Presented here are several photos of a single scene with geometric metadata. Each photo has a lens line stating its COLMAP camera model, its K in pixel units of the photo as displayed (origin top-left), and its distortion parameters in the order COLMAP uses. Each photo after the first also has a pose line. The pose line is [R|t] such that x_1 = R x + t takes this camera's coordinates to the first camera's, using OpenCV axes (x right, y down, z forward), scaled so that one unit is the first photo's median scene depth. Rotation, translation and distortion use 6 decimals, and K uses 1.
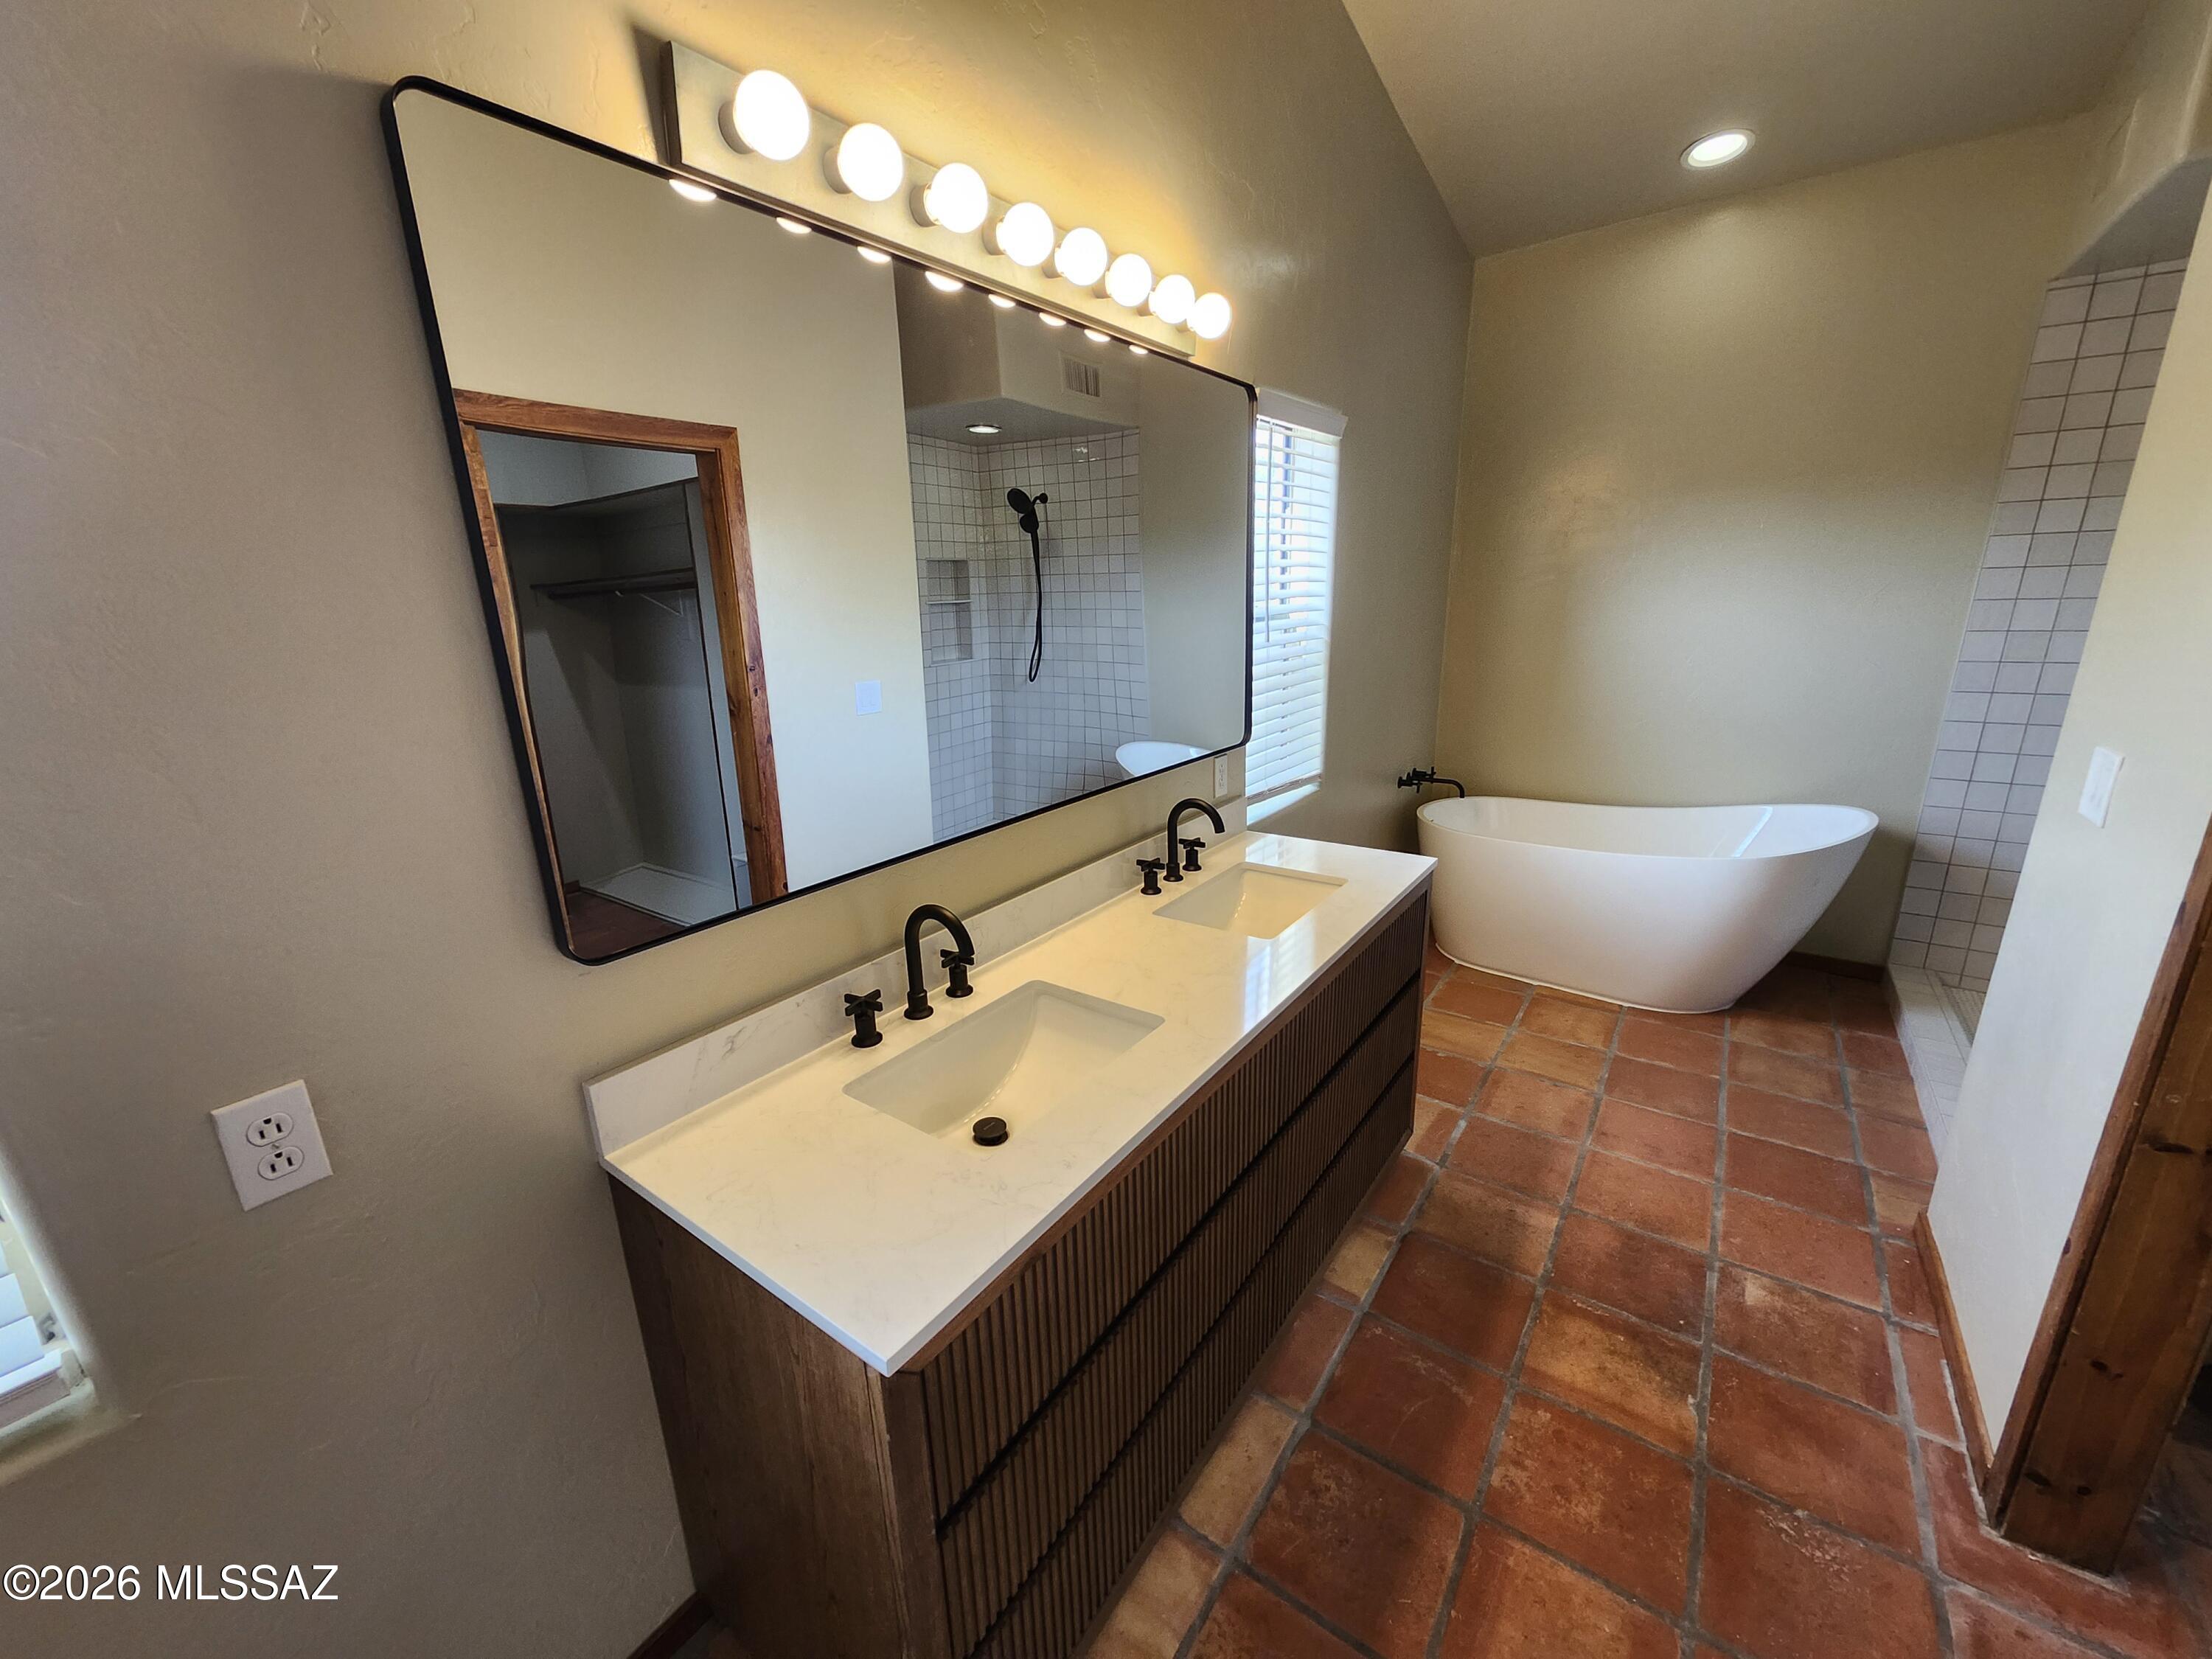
lens RADIAL K [[868.8, 0, 1090.2], [0, 868.8, 843.1], [0, 0, 1]] dist [0.000246, -0.000275]
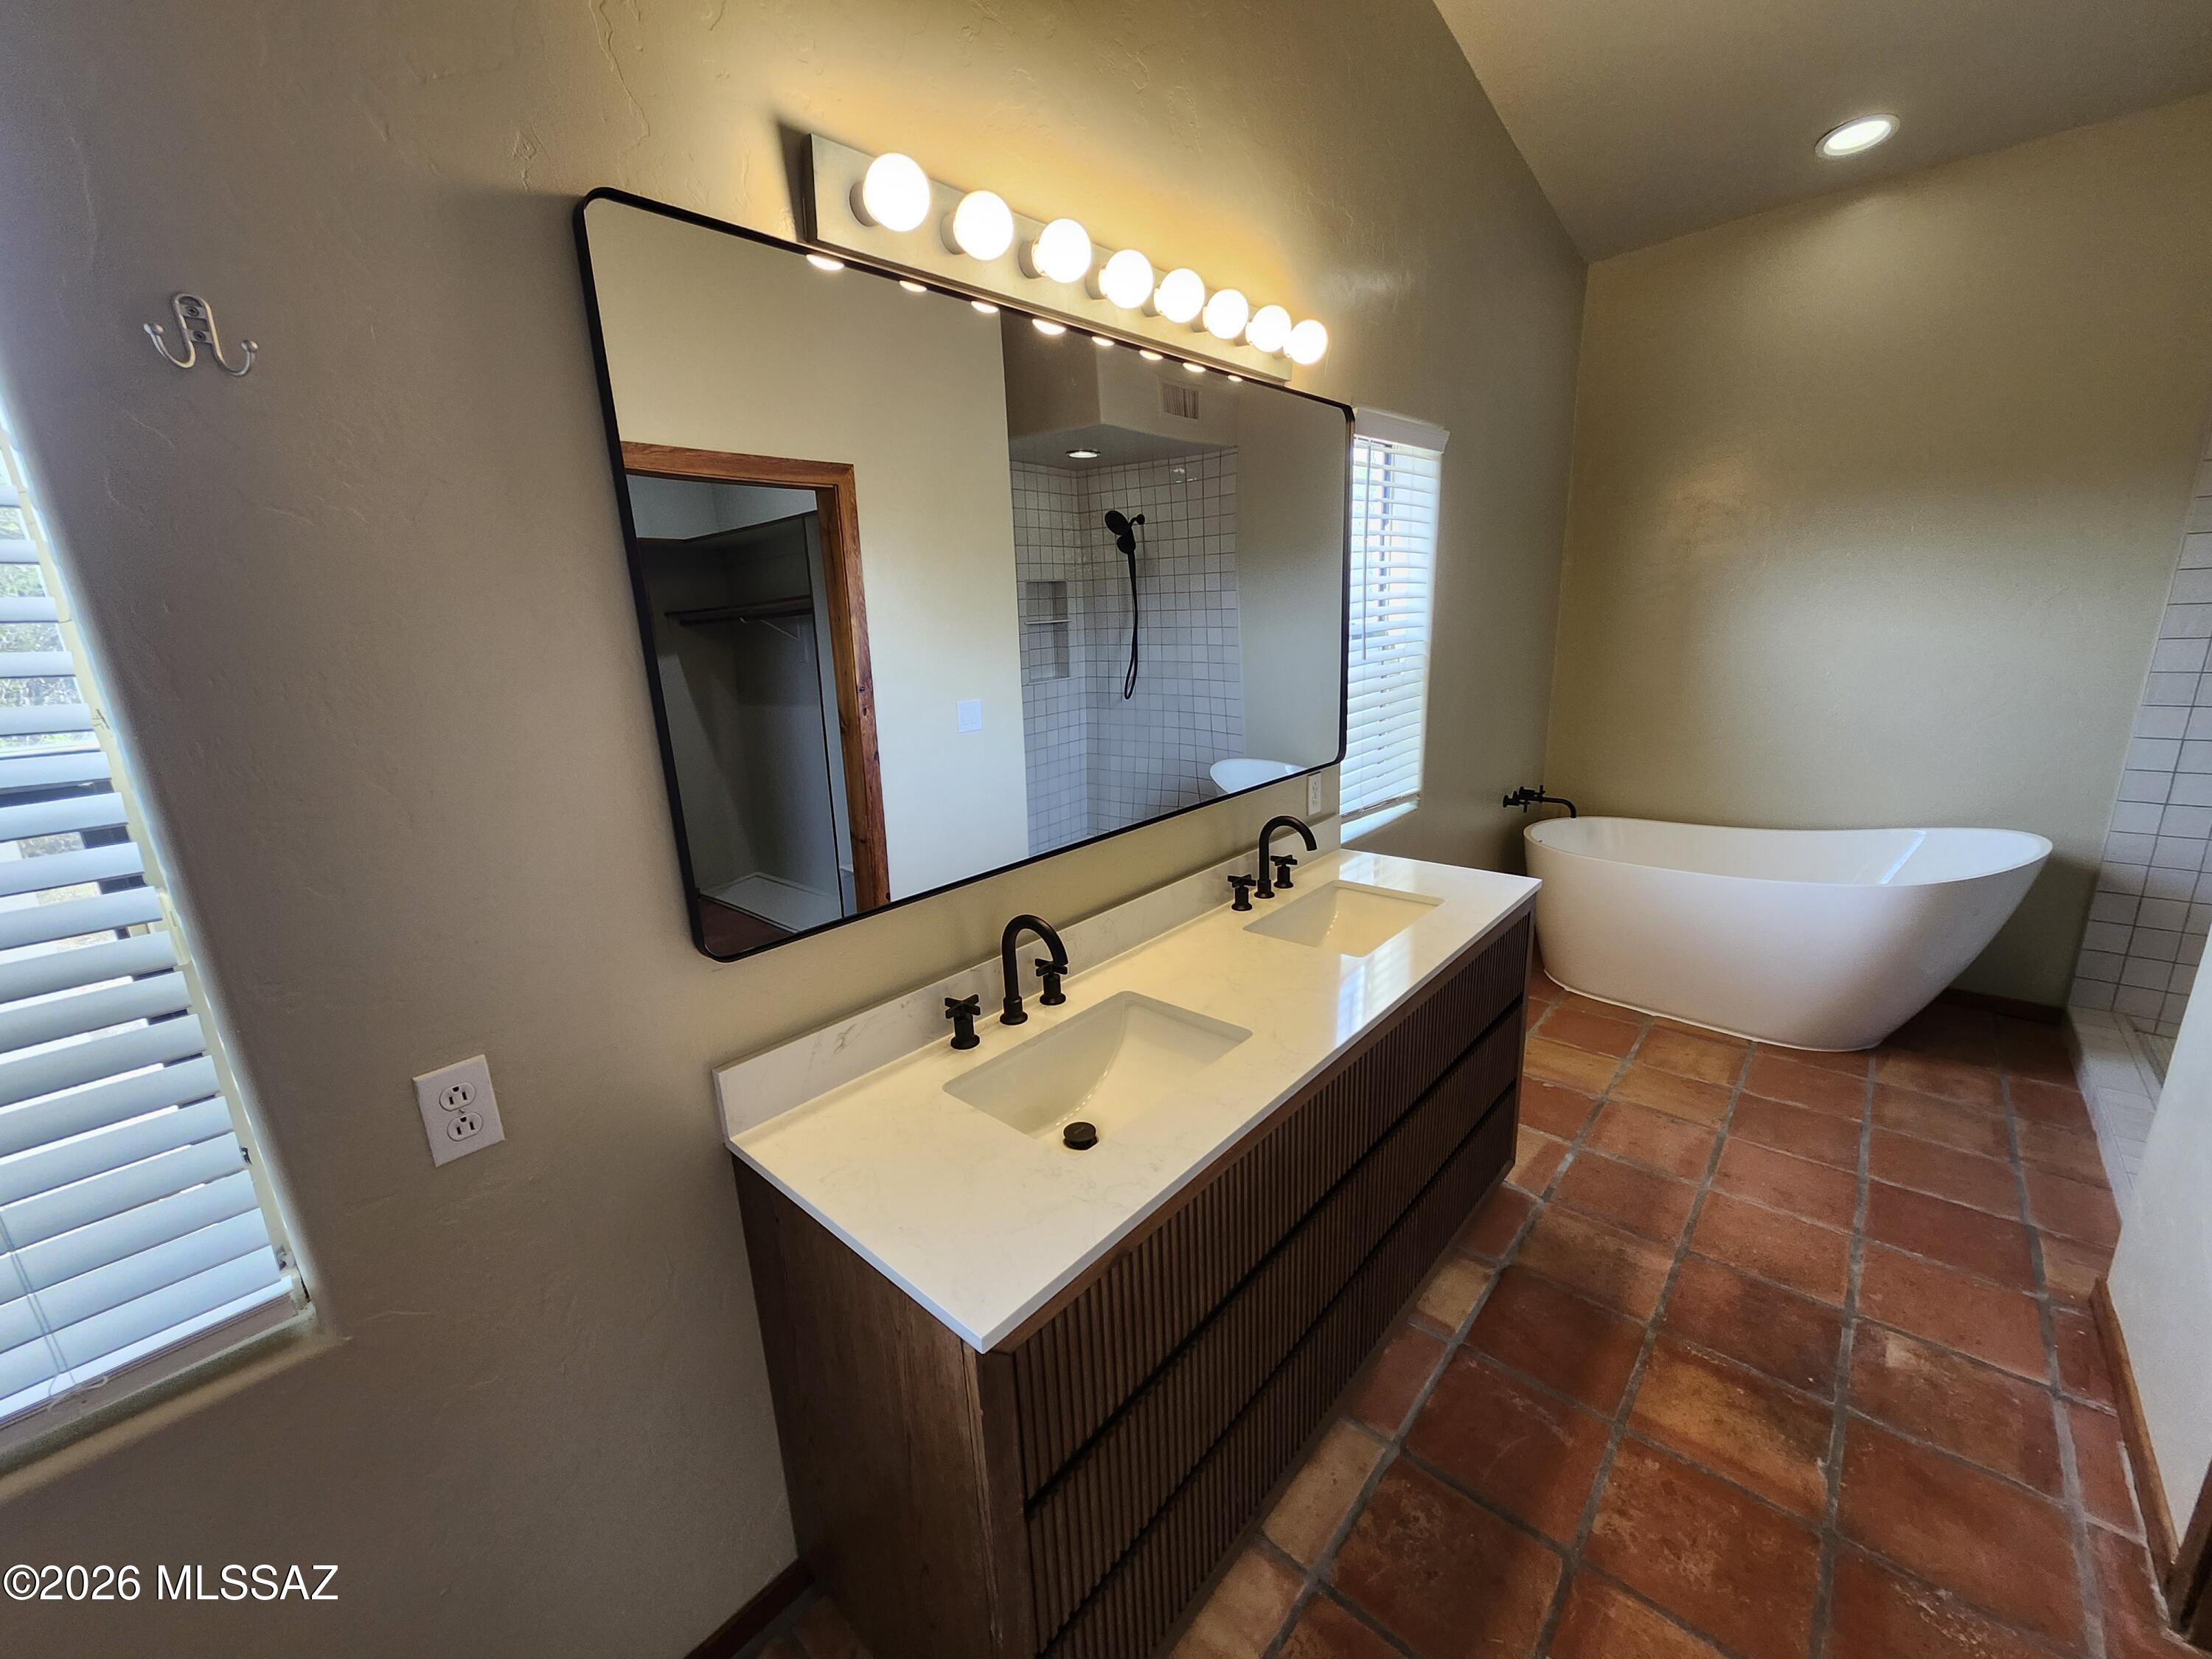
lens RADIAL K [[868.8, 0, 1093.0], [0, 868.8, 840.2], [0, 0, 1]] dist [0.000246, -0.000275]
pose [[0.994481, 0.011910, -0.104235, 0.002489], [-0.014195, 0.999674, -0.021212, 0.001578], [0.103949, 0.022575, 0.994326, -0.025264]]
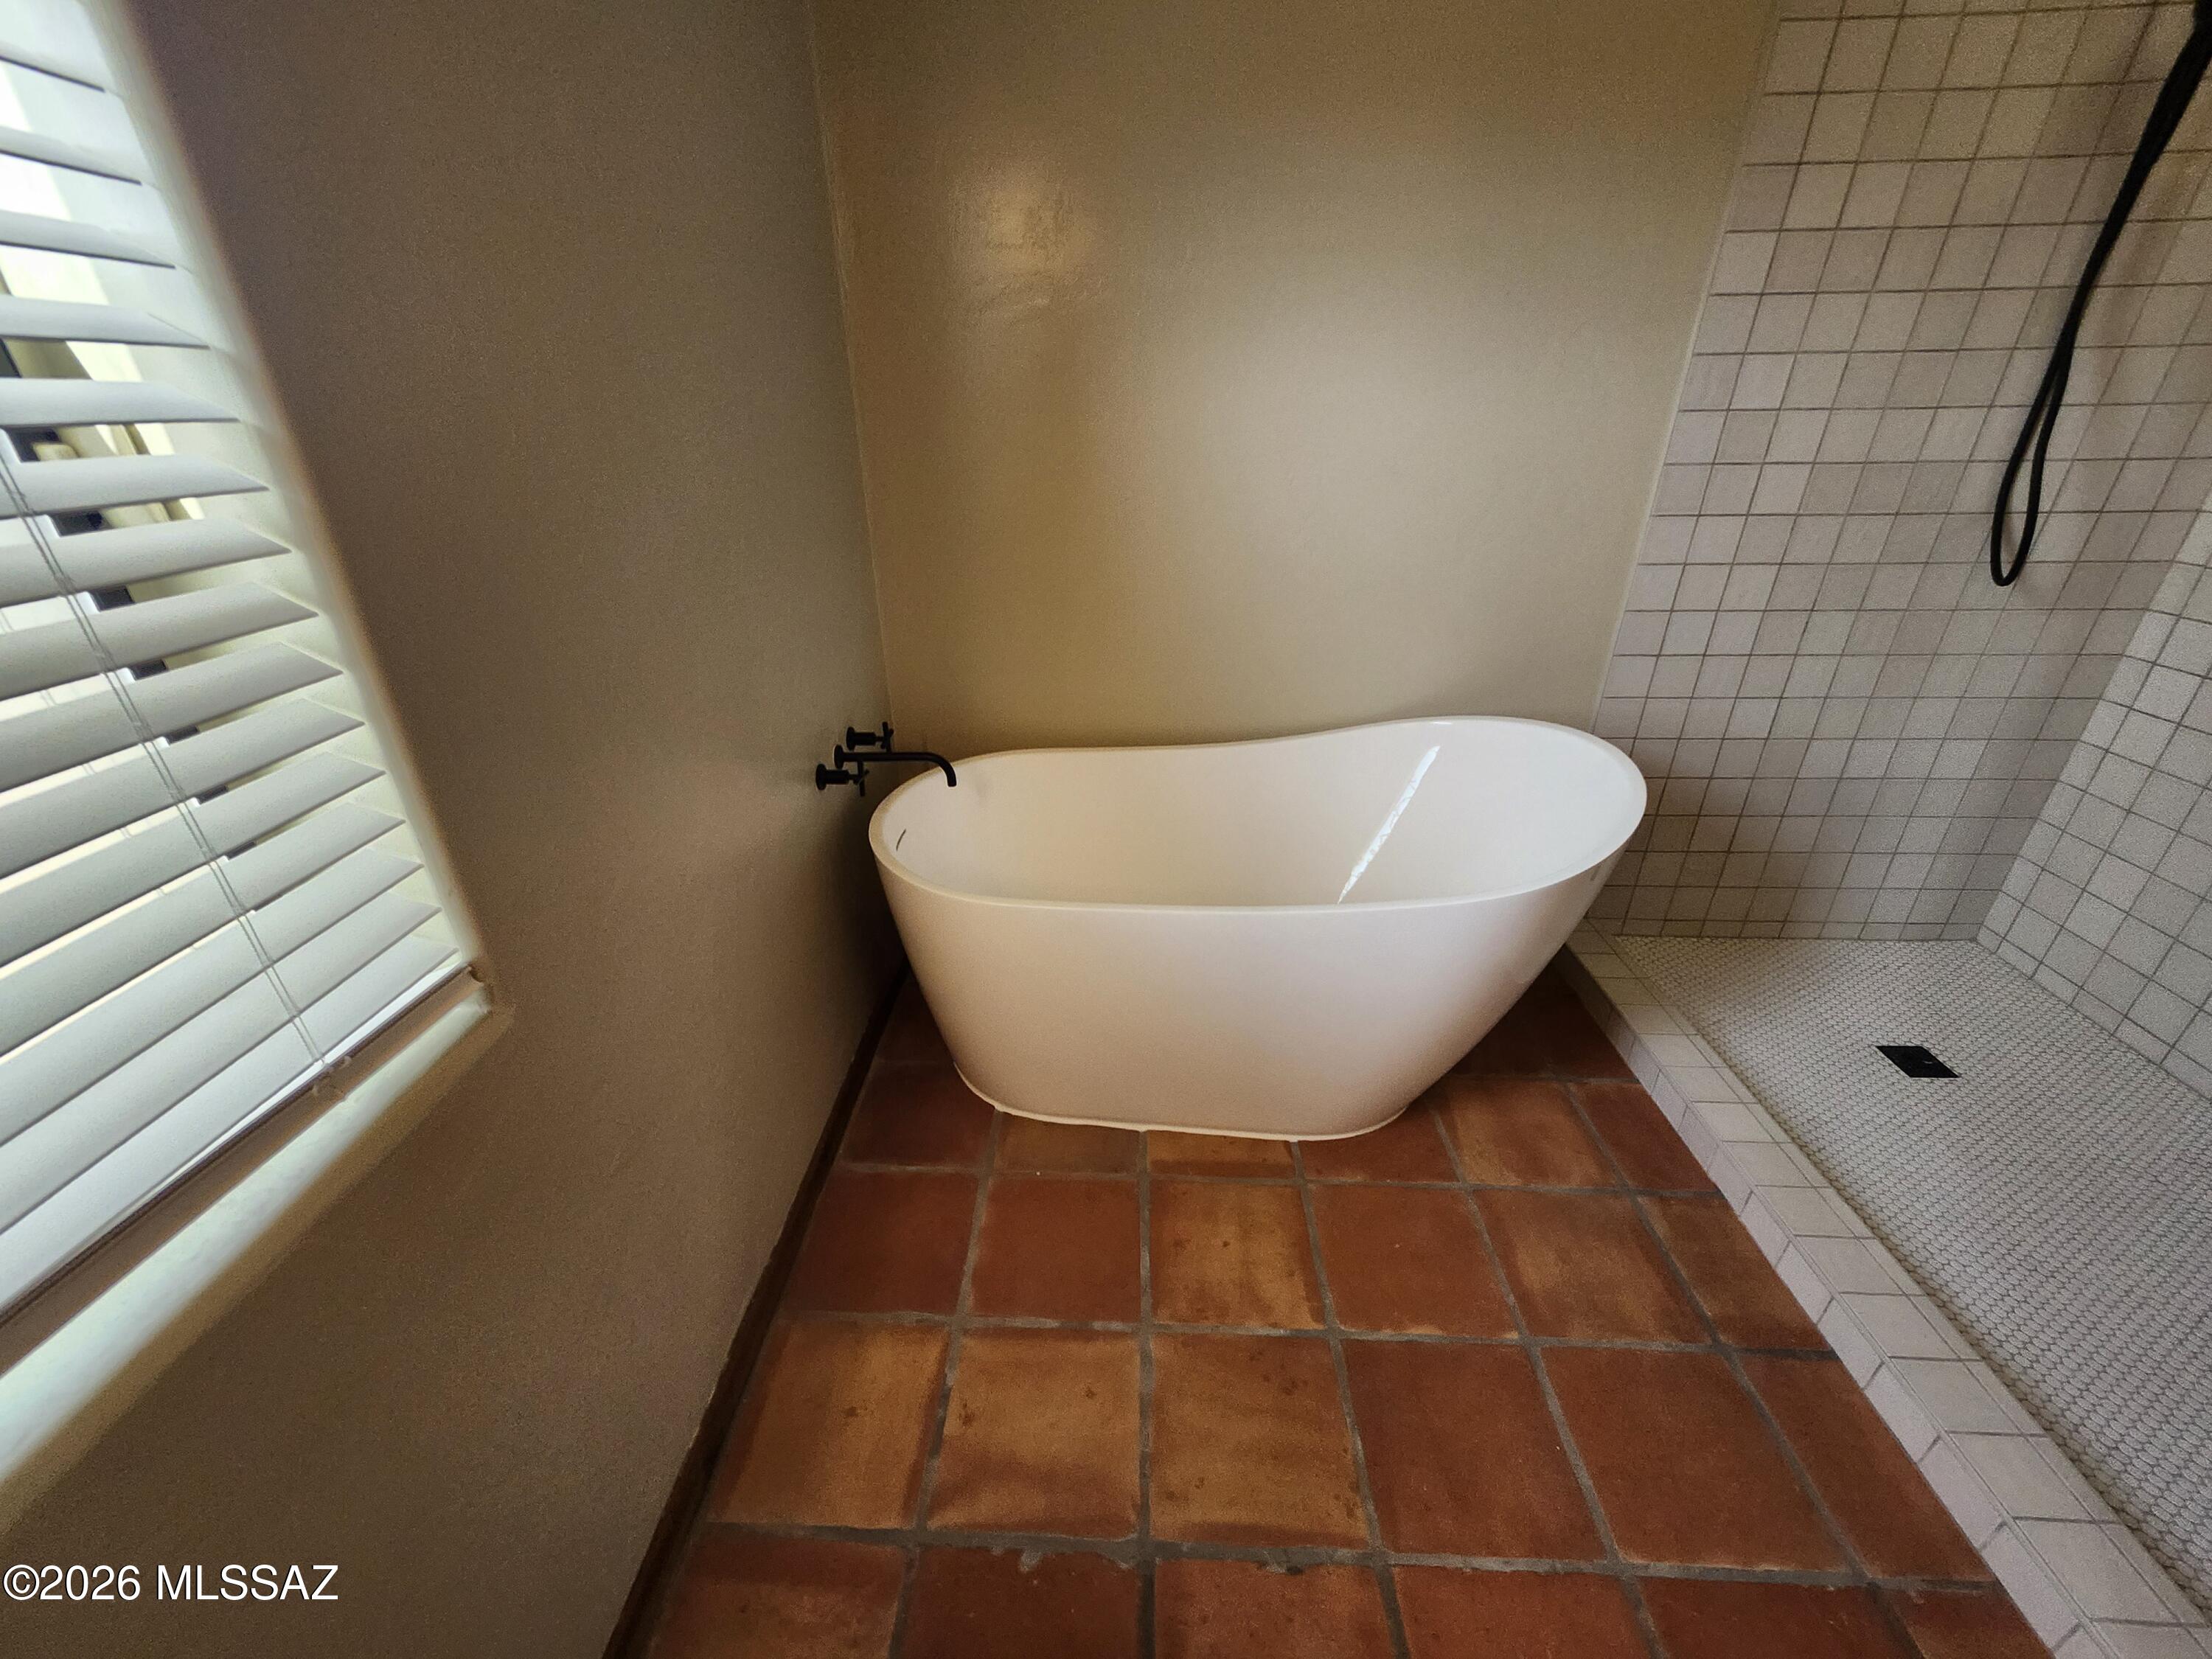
lens RADIAL K [[868.8, 0, 1084.7], [0, 868.8, 818.5], [0, 0, 1]] dist [0.000246, -0.000275]
pose [[0.835400, -0.231192, 0.498656, 0.628890], [0.144754, 0.967750, 0.206170, -0.320708], [-0.530239, -0.100052, 0.841924, 1.414570]]
